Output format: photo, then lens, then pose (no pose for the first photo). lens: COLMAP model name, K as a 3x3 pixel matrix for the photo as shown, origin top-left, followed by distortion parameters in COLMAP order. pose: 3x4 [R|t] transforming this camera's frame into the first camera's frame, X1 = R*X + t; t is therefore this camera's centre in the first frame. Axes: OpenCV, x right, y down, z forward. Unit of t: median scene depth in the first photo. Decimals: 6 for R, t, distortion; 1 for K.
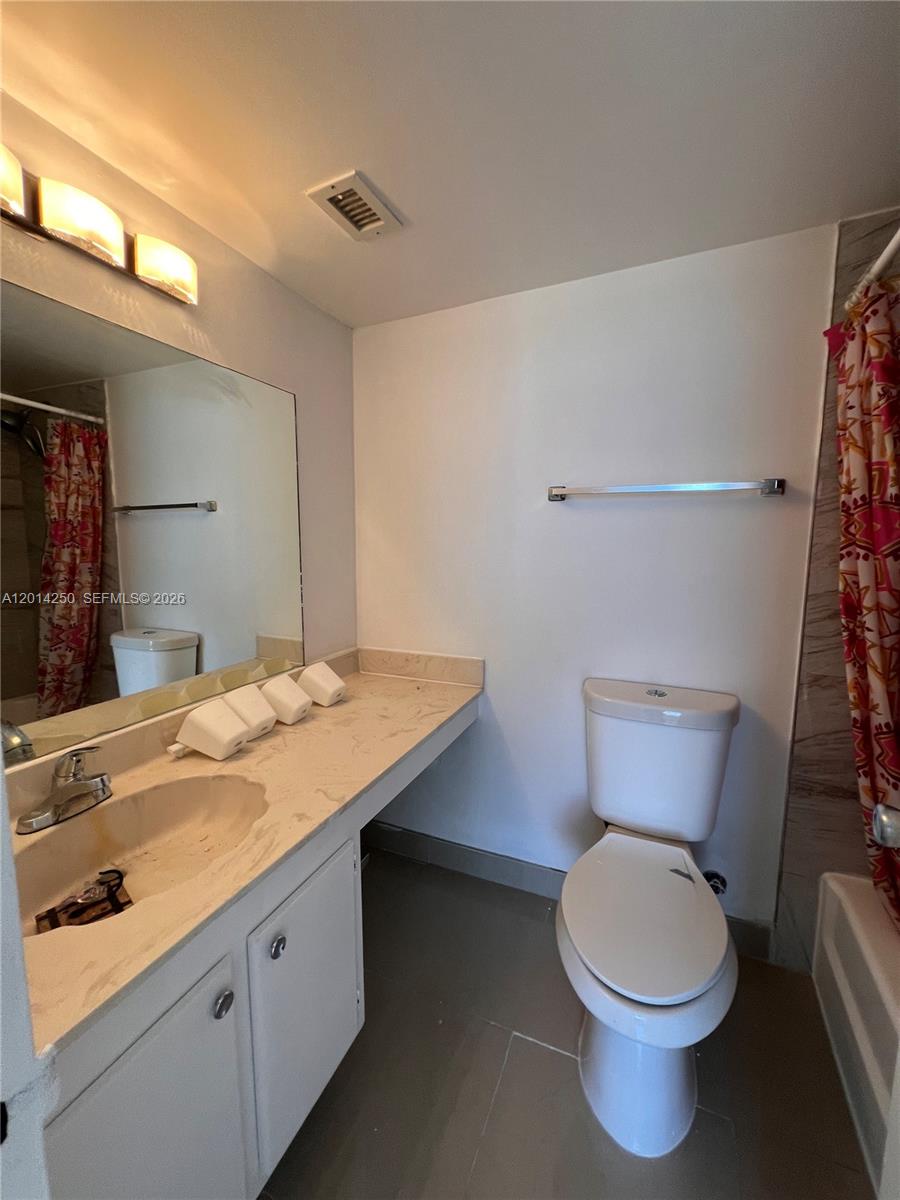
lens RADIAL K [[481.4, 0, 446.6], [0, 481.4, 601.9], [0, 0, 1]] dist [-0.001285, 0.000619]
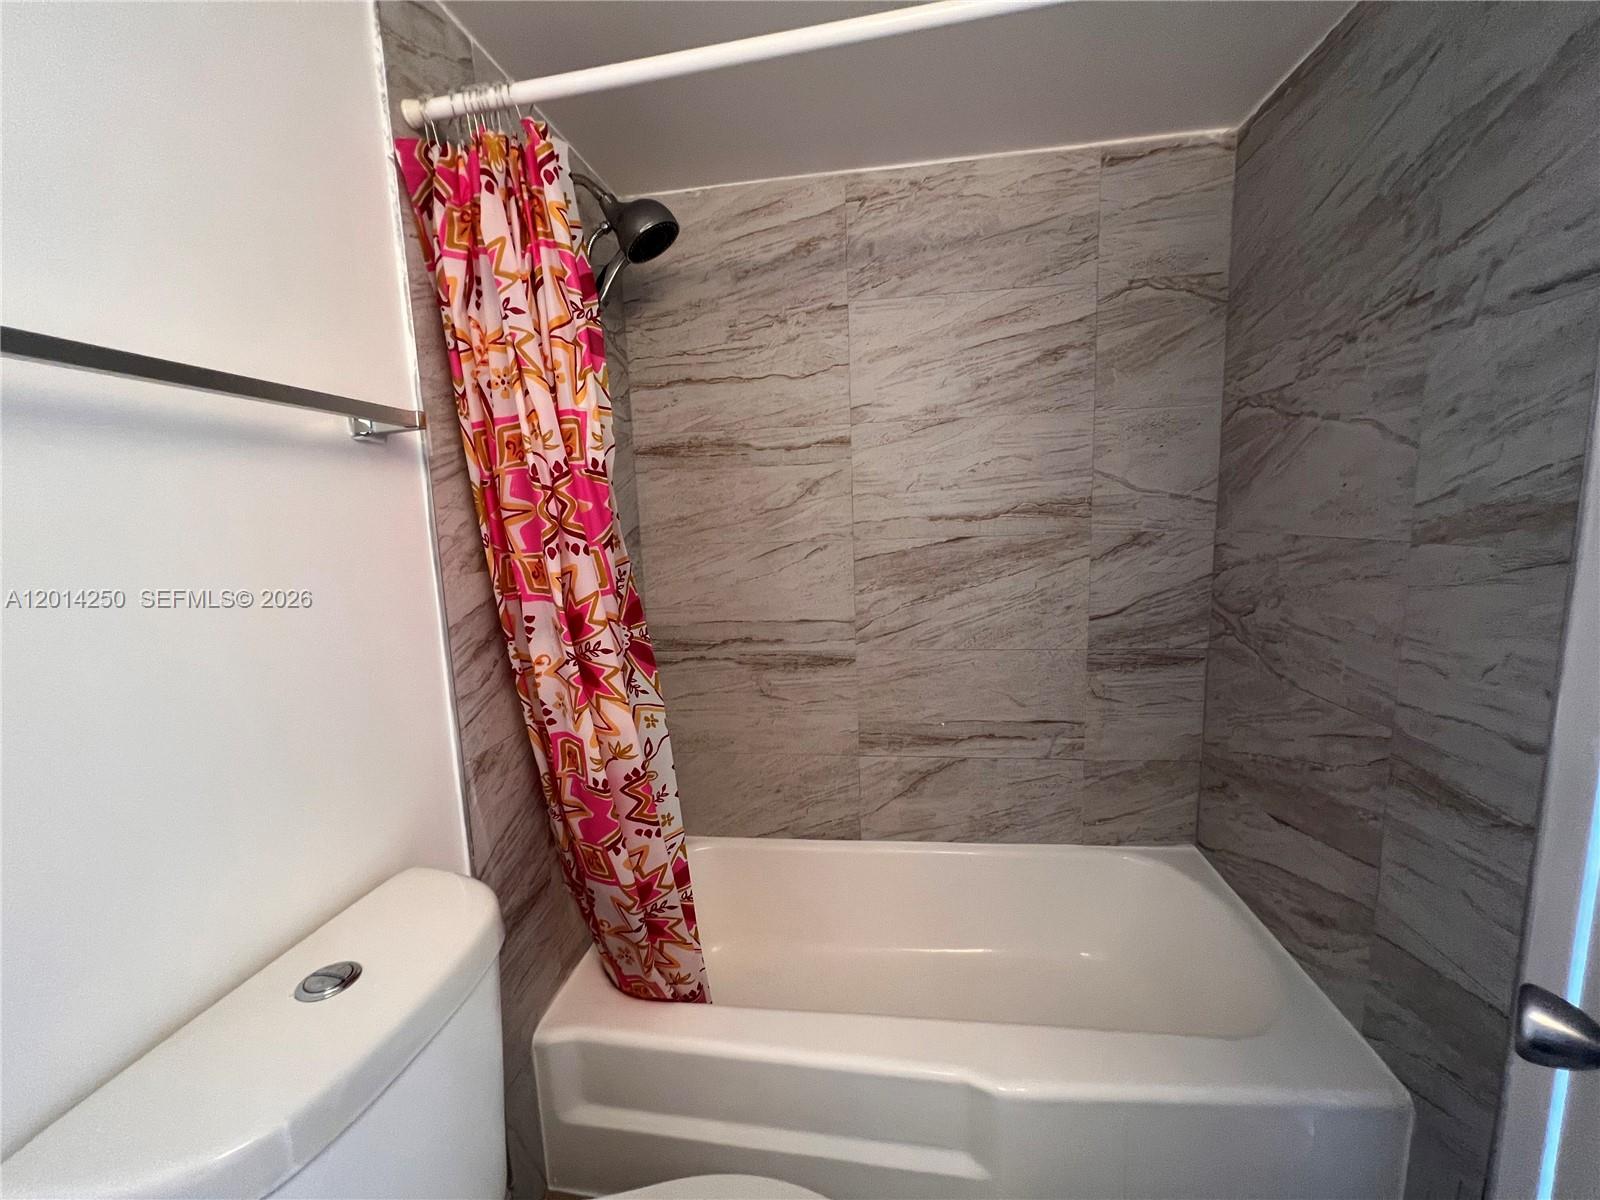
lens RADIAL K [[641.9, 0, 790.8], [0, 641.9, 599.2], [0, 0, 1]] dist [-0.001285, 0.000619]
pose [[-0.245606, -0.121573, 0.961716, -0.077078], [0.162610, 0.972879, 0.164513, -0.126294], [-0.955633, 0.196790, -0.219176, 0.926865]]
